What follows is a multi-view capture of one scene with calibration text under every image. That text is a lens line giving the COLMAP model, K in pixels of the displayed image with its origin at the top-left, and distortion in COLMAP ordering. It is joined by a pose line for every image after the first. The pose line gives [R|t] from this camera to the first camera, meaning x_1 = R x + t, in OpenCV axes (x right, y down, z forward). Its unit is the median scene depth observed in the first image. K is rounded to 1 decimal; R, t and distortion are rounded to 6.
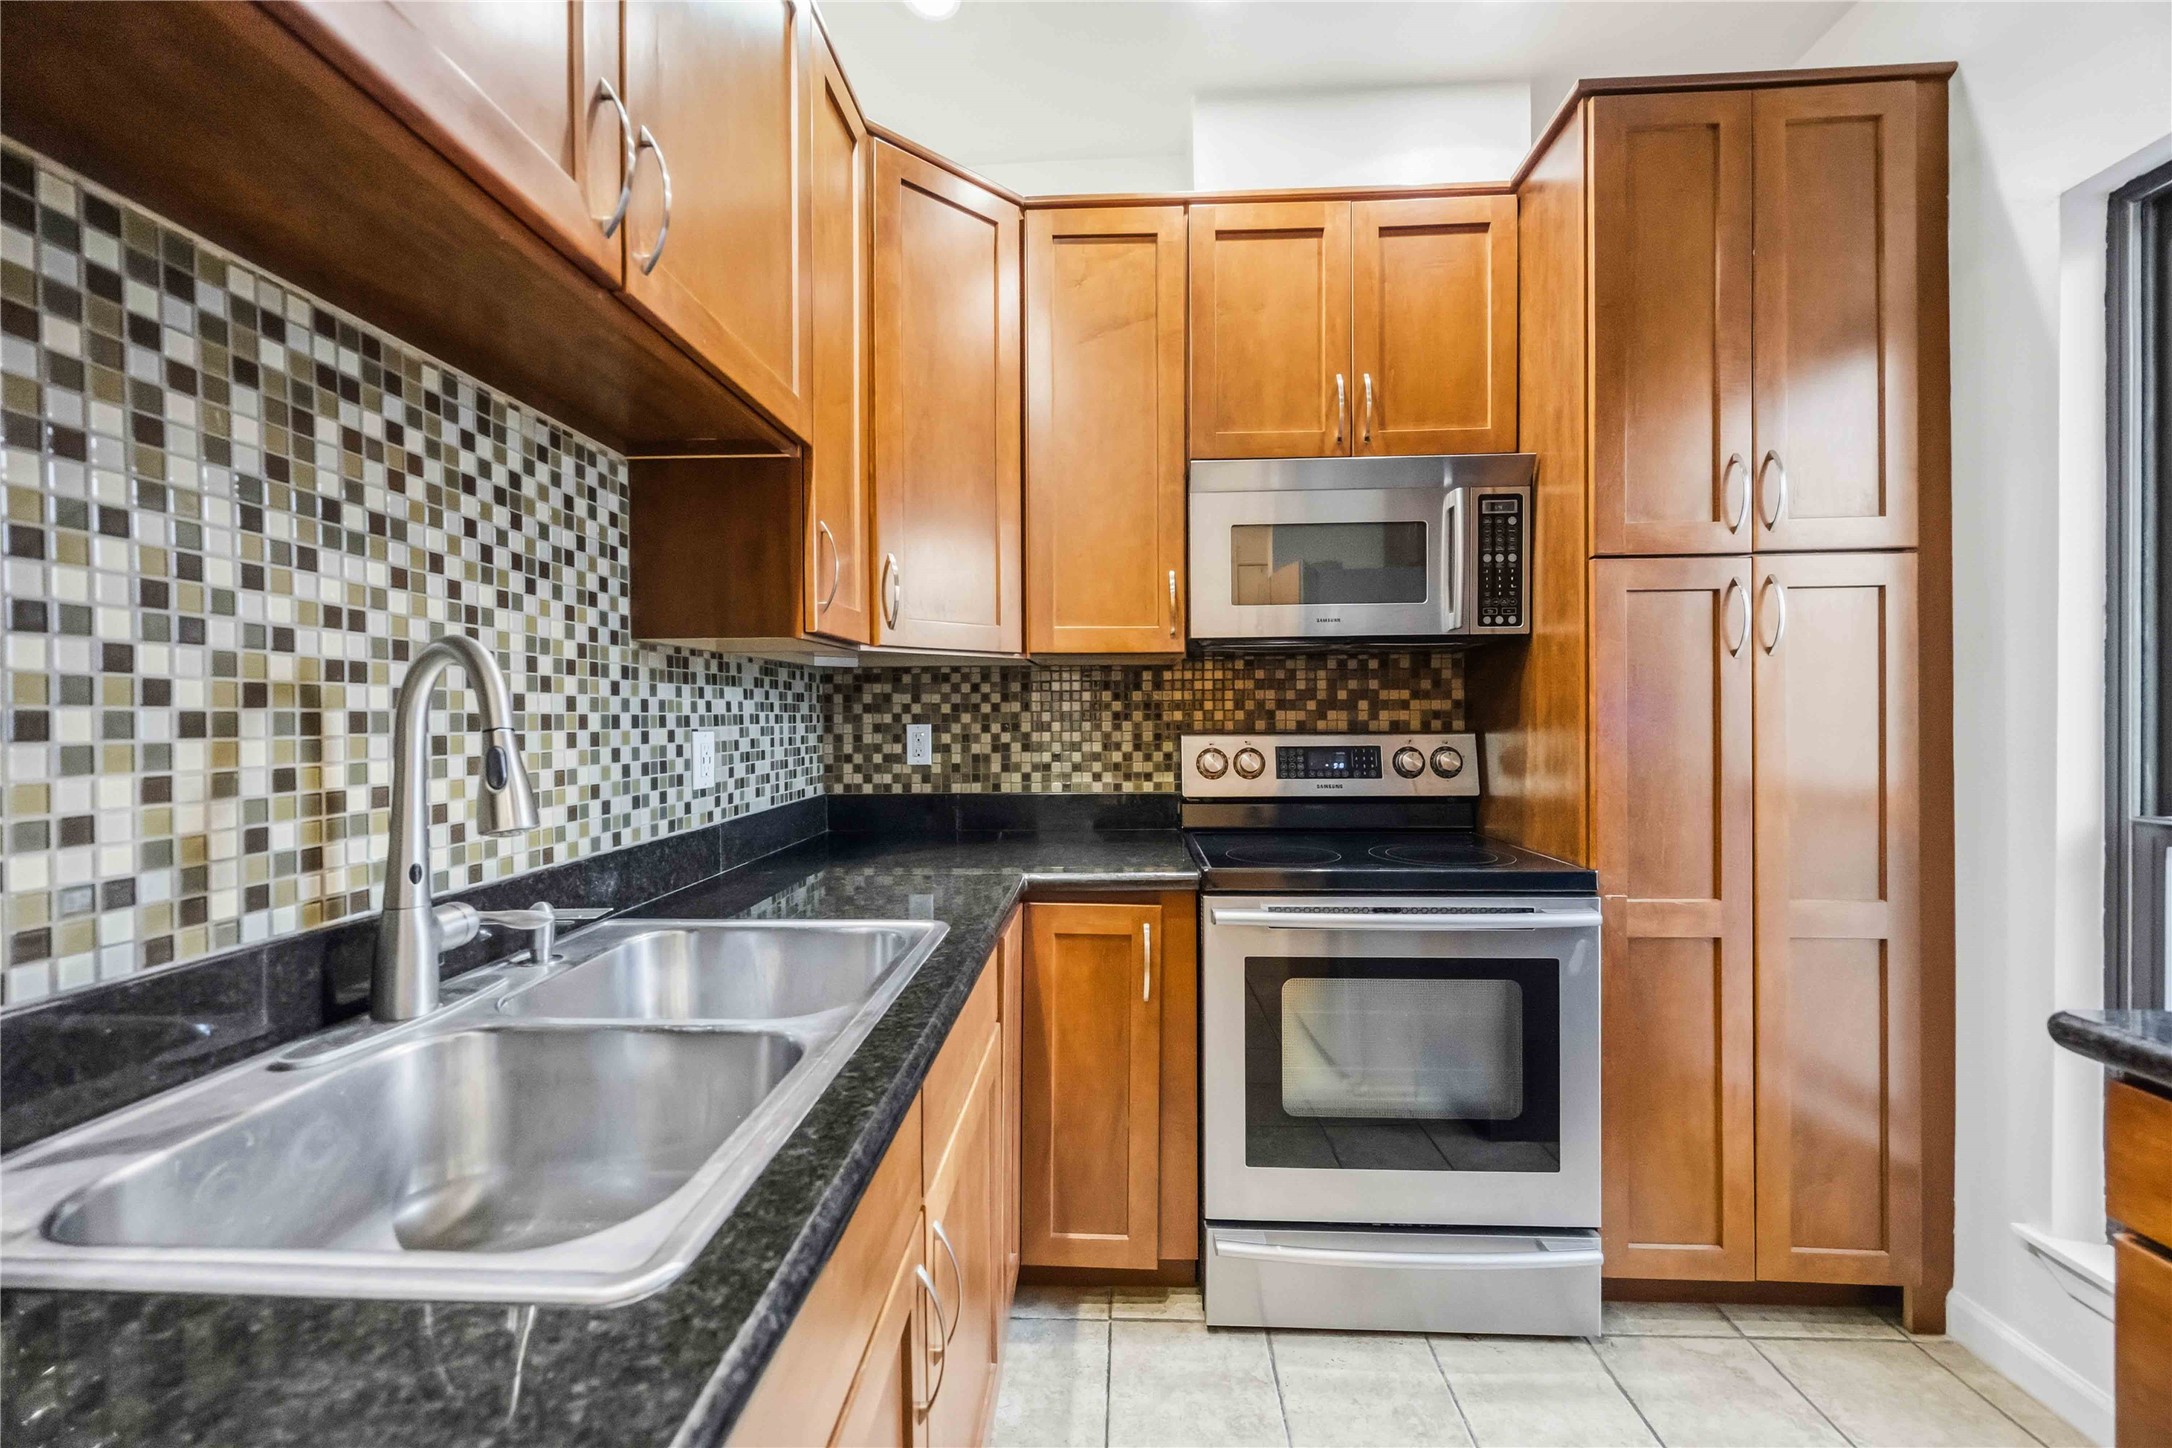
lens RADIAL K [[839.2, 0, 1066.2], [0, 839.2, 722.2], [0, 0, 1]] dist [-0.002992, -0.000439]
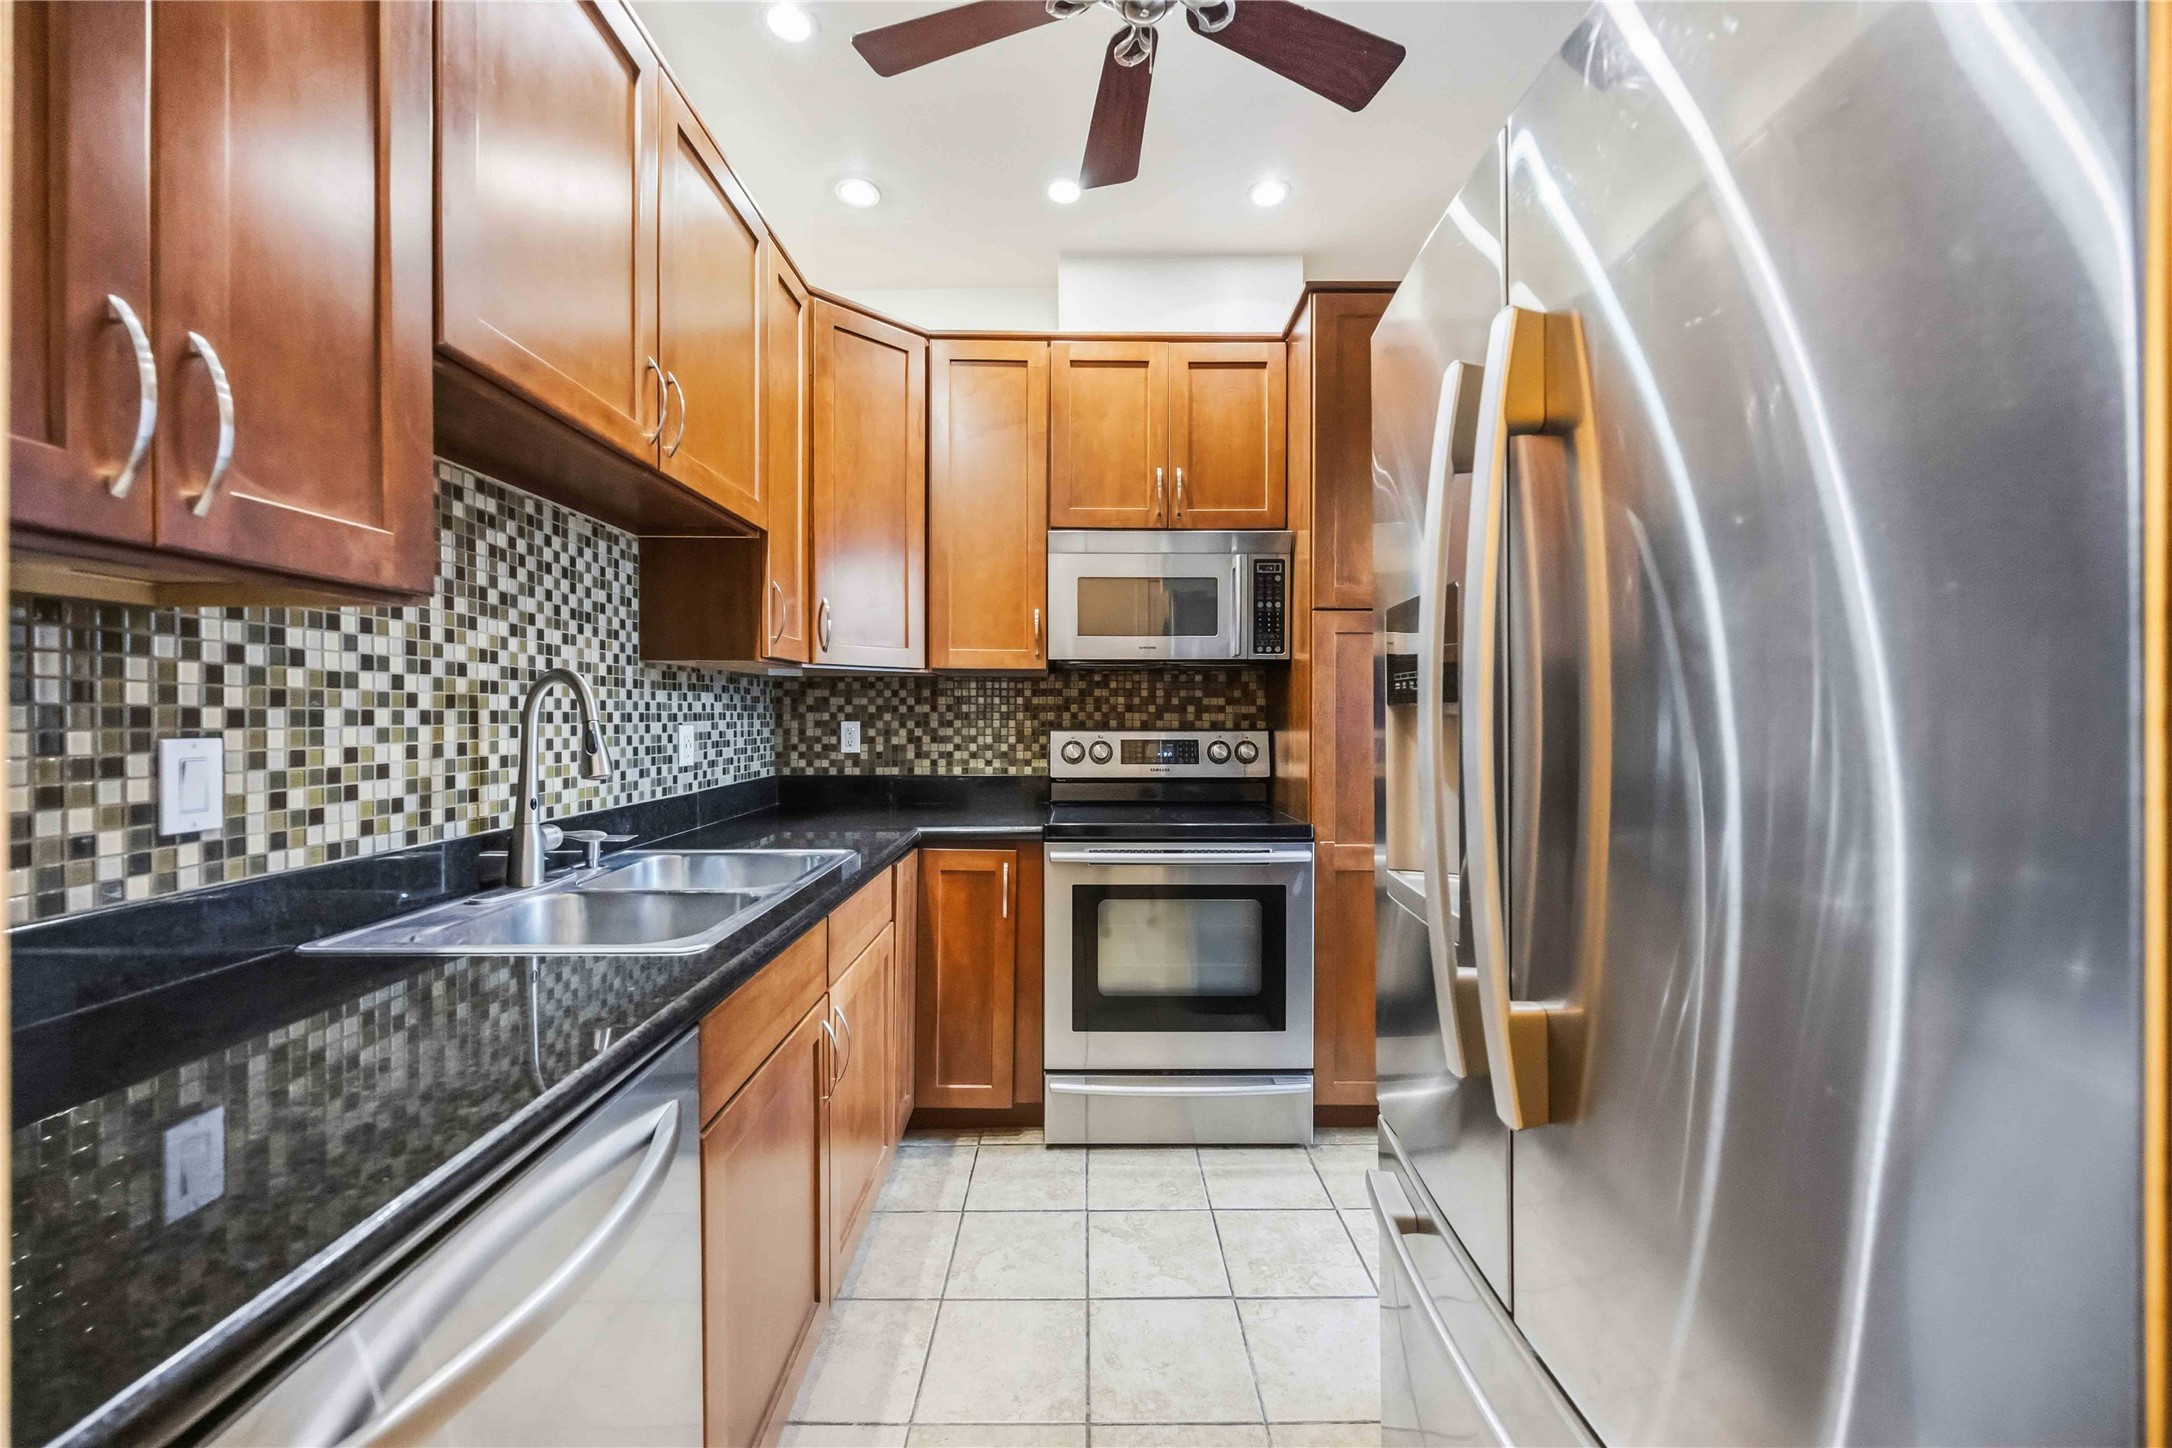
lens RADIAL K [[839.2, 0, 1069.8], [0, 839.2, 720.1], [0, 0, 1]] dist [-0.002992, -0.000439]
pose [[0.998529, 0.007327, 0.053727, 0.123743], [-0.007258, 0.999973, -0.001465, 0.000398], [-0.053736, 0.001073, 0.998555, -0.410779]]
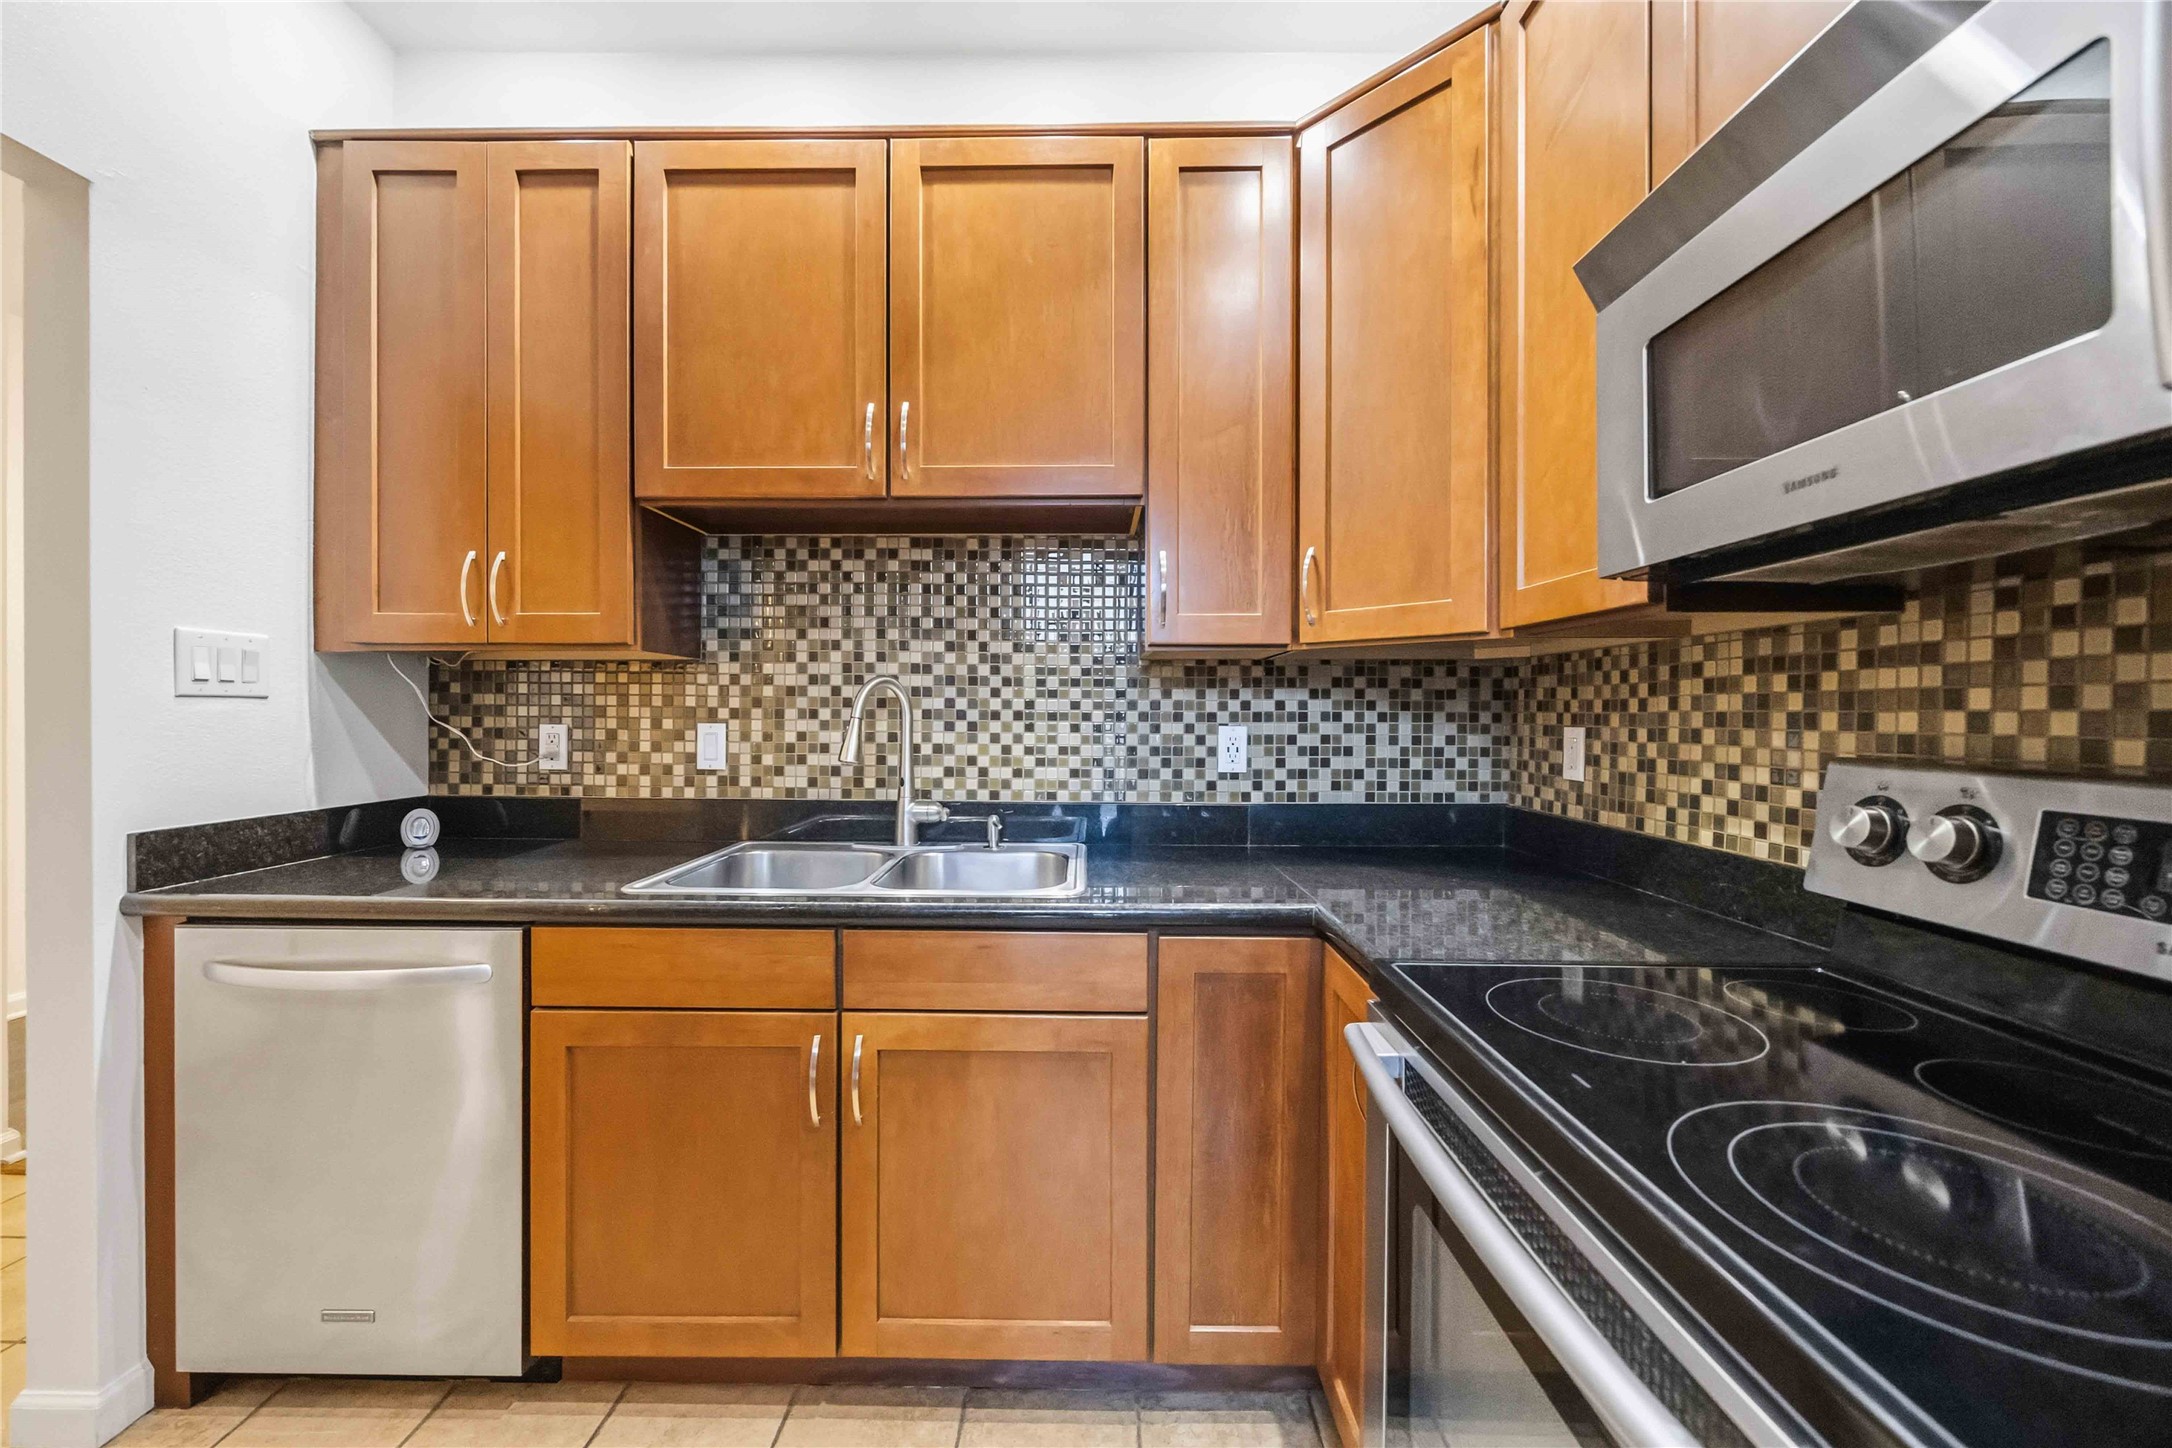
lens RADIAL K [[839.2, 0, 1078.9], [0, 839.2, 719.2], [0, 0, 1]] dist [-0.002992, -0.000439]
pose [[0.043116, 0.014649, -0.998963, 0.764141], [-0.013298, 0.999812, 0.014088, -0.012973], [0.998982, 0.012676, 0.043303, 0.707733]]
